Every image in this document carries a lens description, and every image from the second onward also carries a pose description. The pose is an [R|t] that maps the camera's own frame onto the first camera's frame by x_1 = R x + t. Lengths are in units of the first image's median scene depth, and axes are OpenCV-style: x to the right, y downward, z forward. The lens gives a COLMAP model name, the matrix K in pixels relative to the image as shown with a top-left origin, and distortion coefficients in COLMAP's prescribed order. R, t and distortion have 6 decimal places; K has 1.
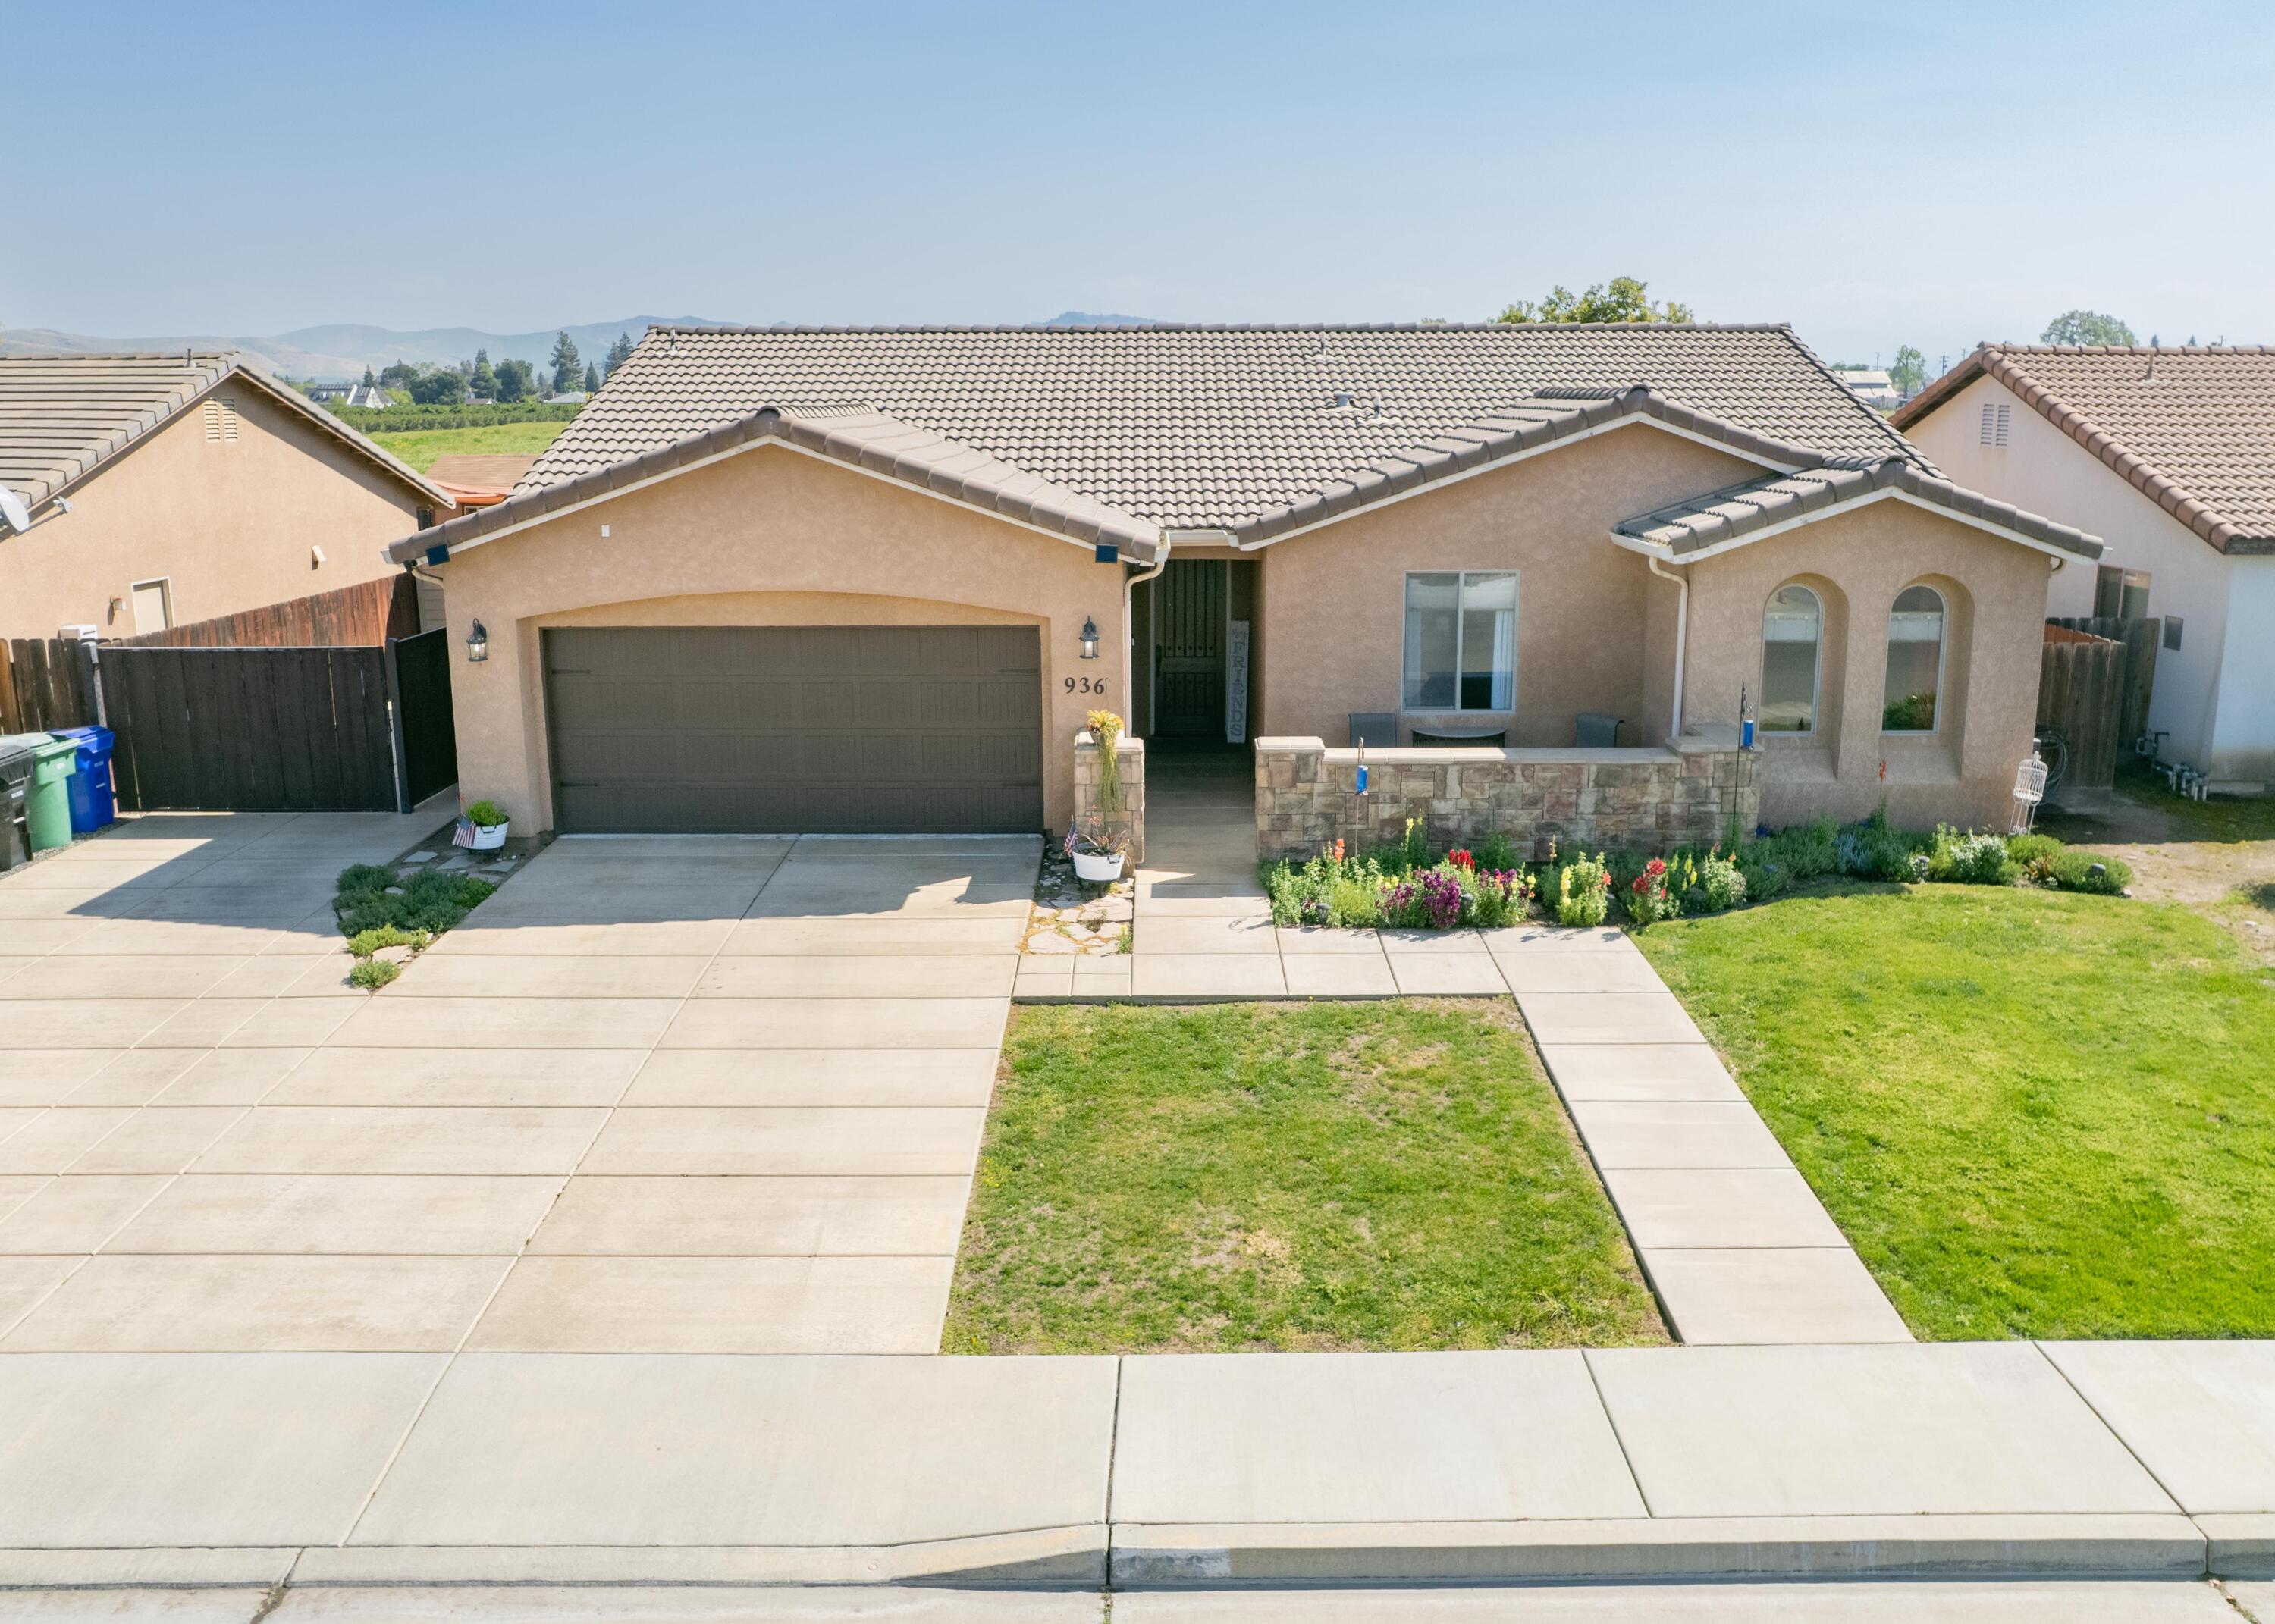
lens RADIAL K [[1598.7, 0, 1193.5], [0, 1598.7, 760.0], [0, 0, 1]] dist [-0.054081, 0.037328]
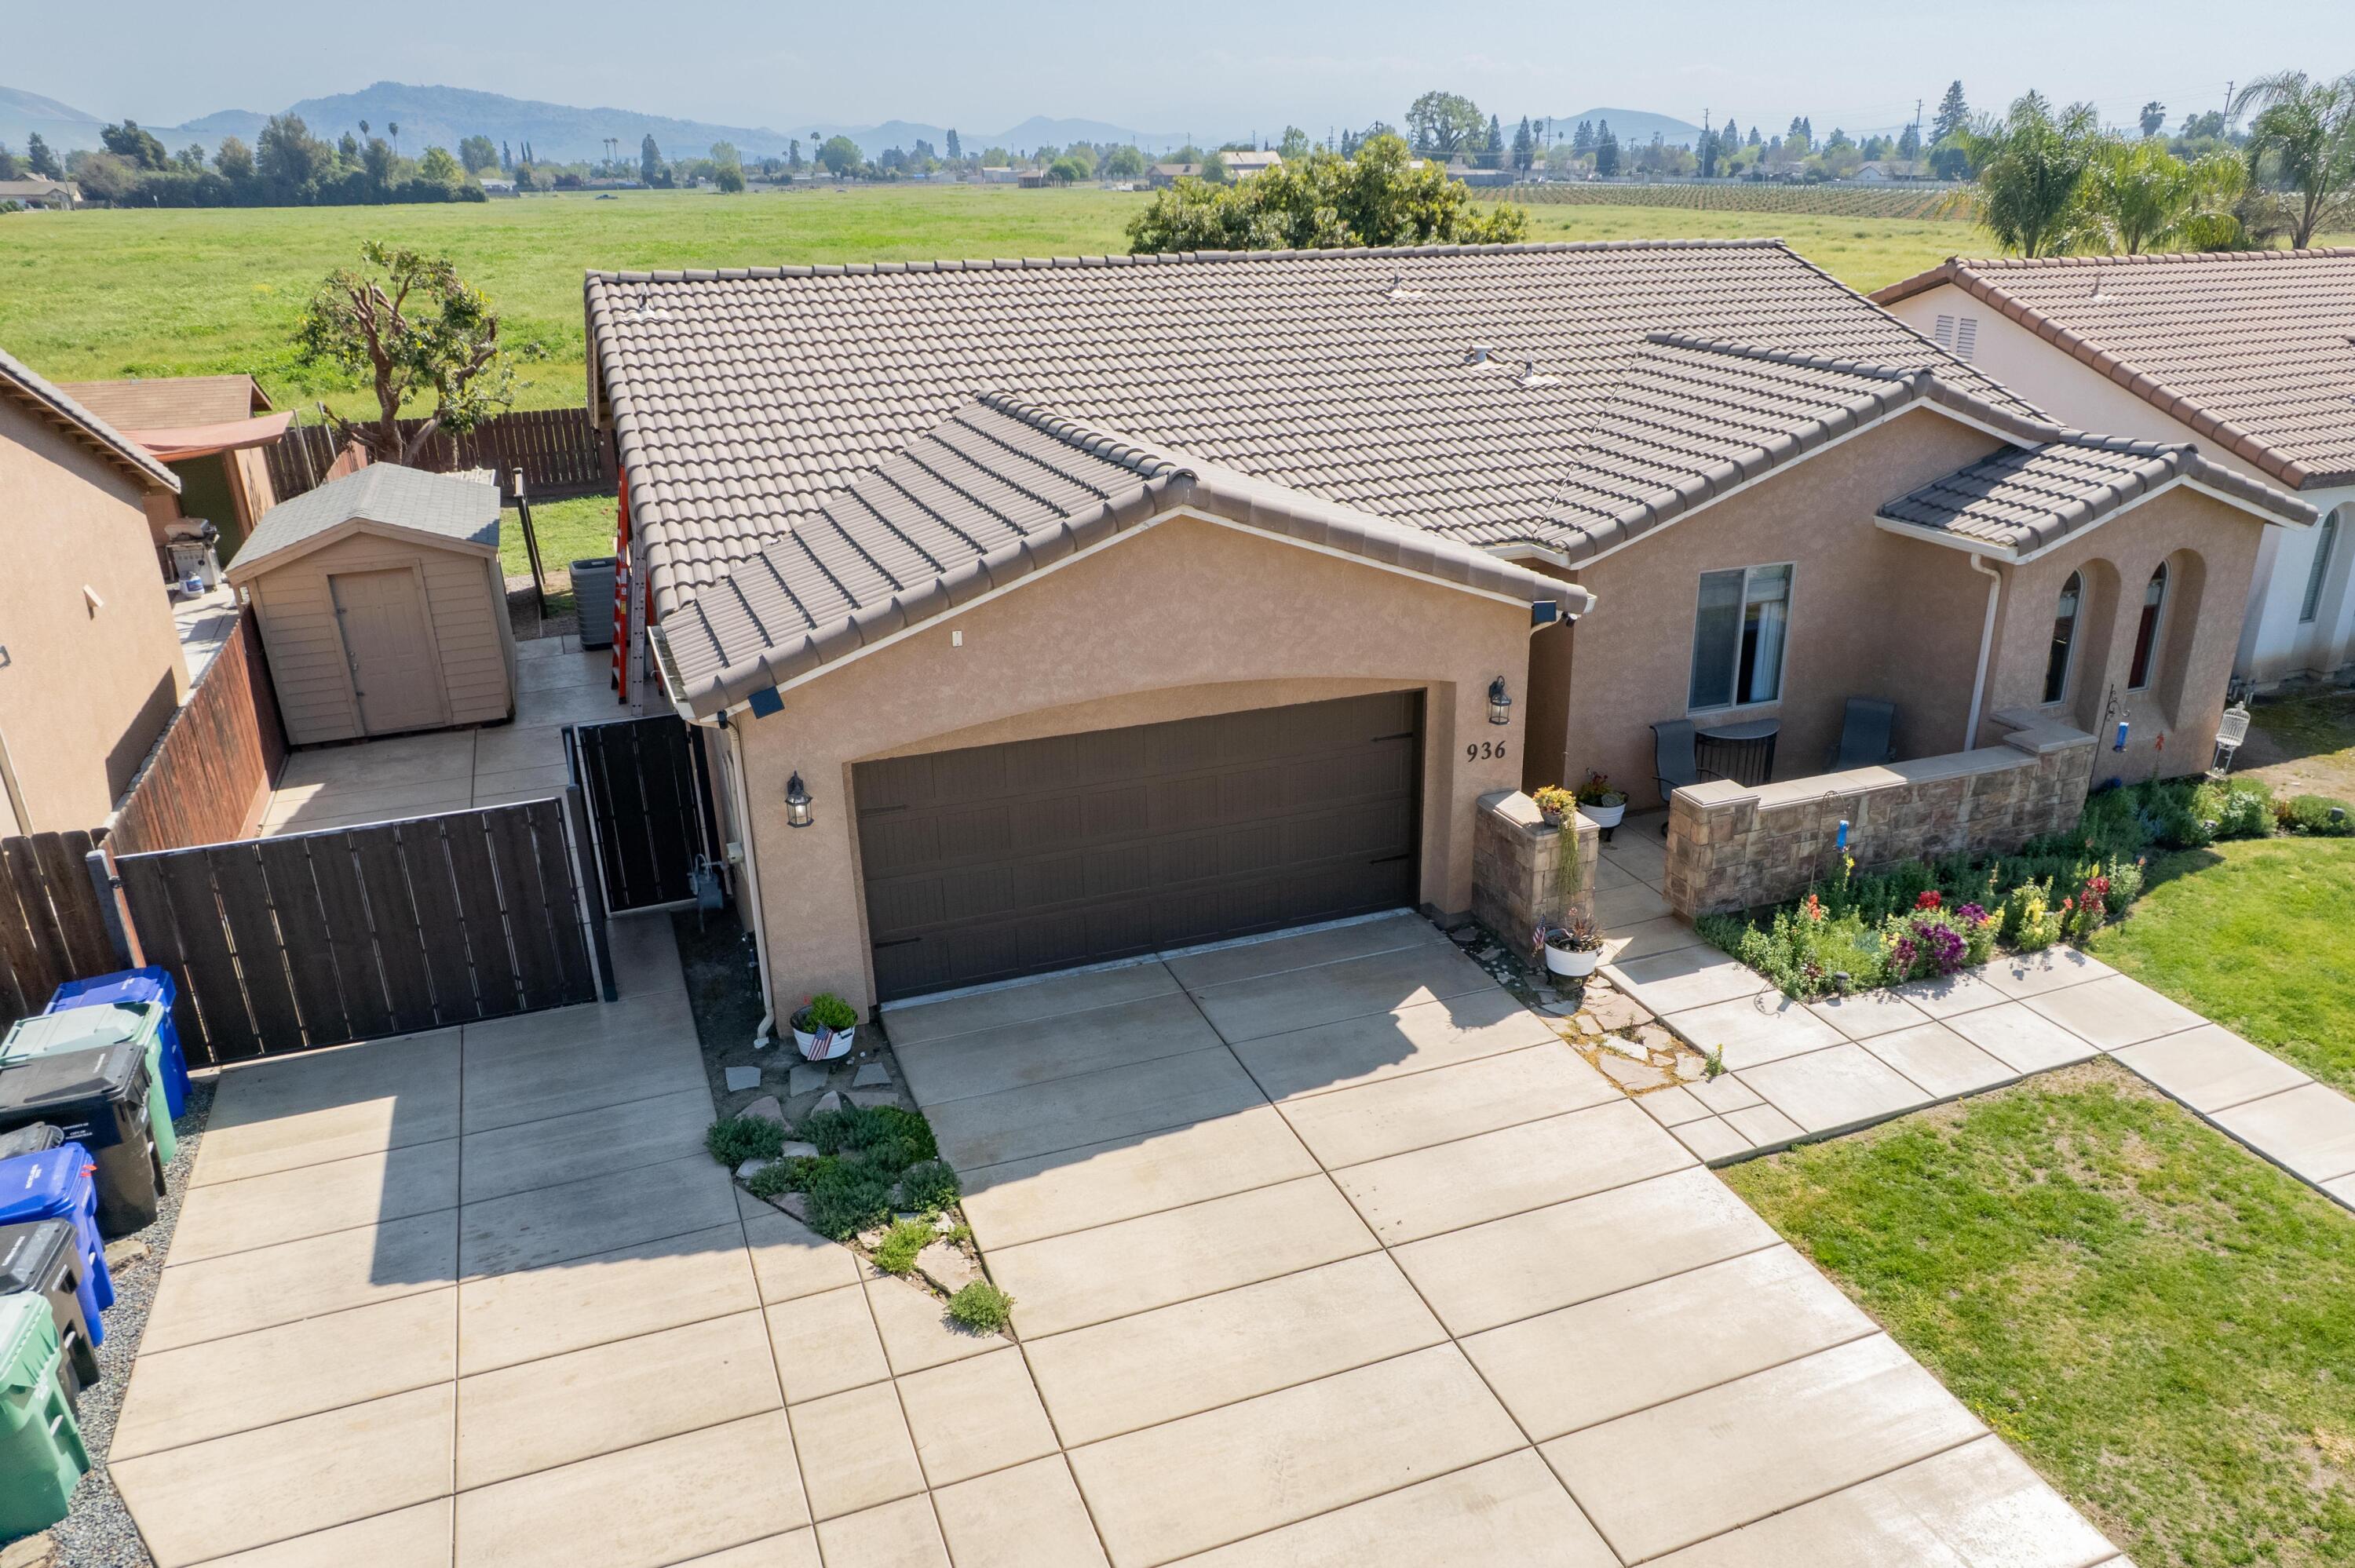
lens RADIAL K [[1543.4, 0, 1199.0], [0, 1543.4, 836.7], [0, 0, 1]] dist [-0.069442, 0.075677]
pose [[0.936619, -0.146556, 0.318224, -0.578817], [0.087134, 0.977206, 0.193589, -0.208771], [-0.339342, -0.153591, 0.928039, 0.281450]]
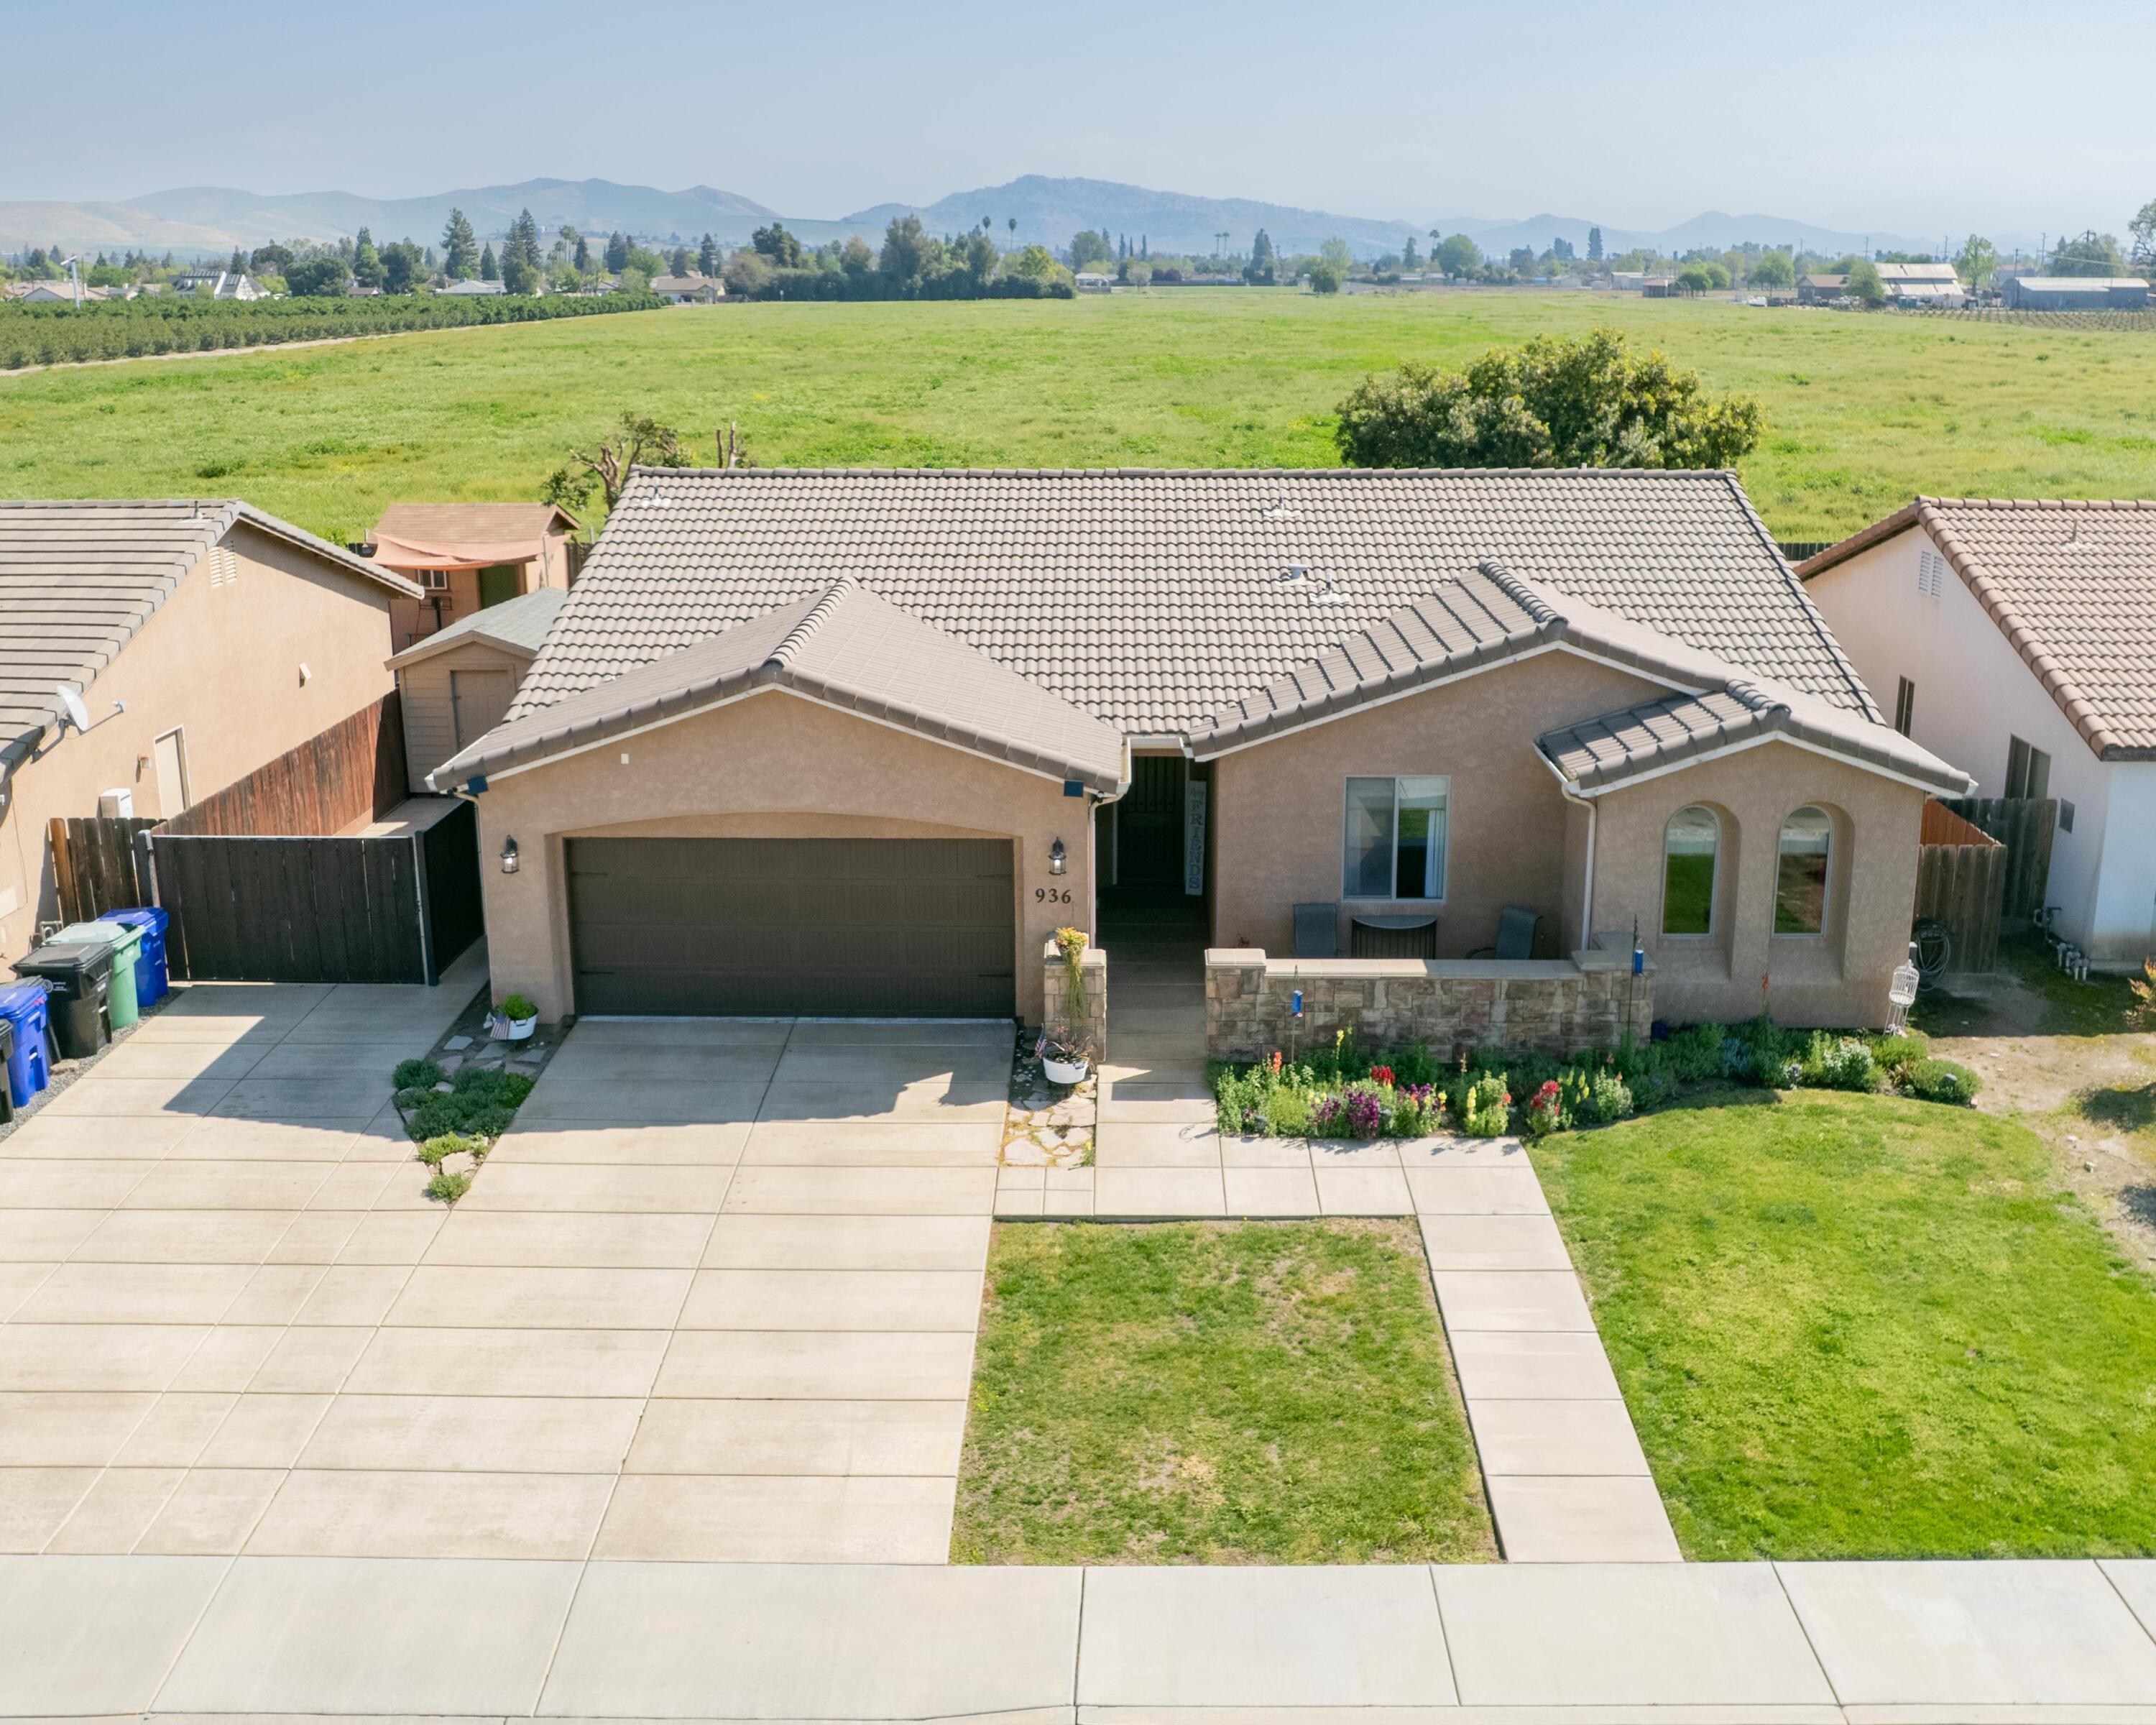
lens RADIAL K [[1795.6, 0, 1155.3], [0, 1795.6, 740.9], [0, 0, 1]] dist [-0.040121, 0.006002]
pose [[0.999967, 0.005525, -0.005954, 0.011390], [-0.005383, 0.999704, 0.023724, -0.213126], [0.006083, -0.023691, 0.999701, -0.288907]]
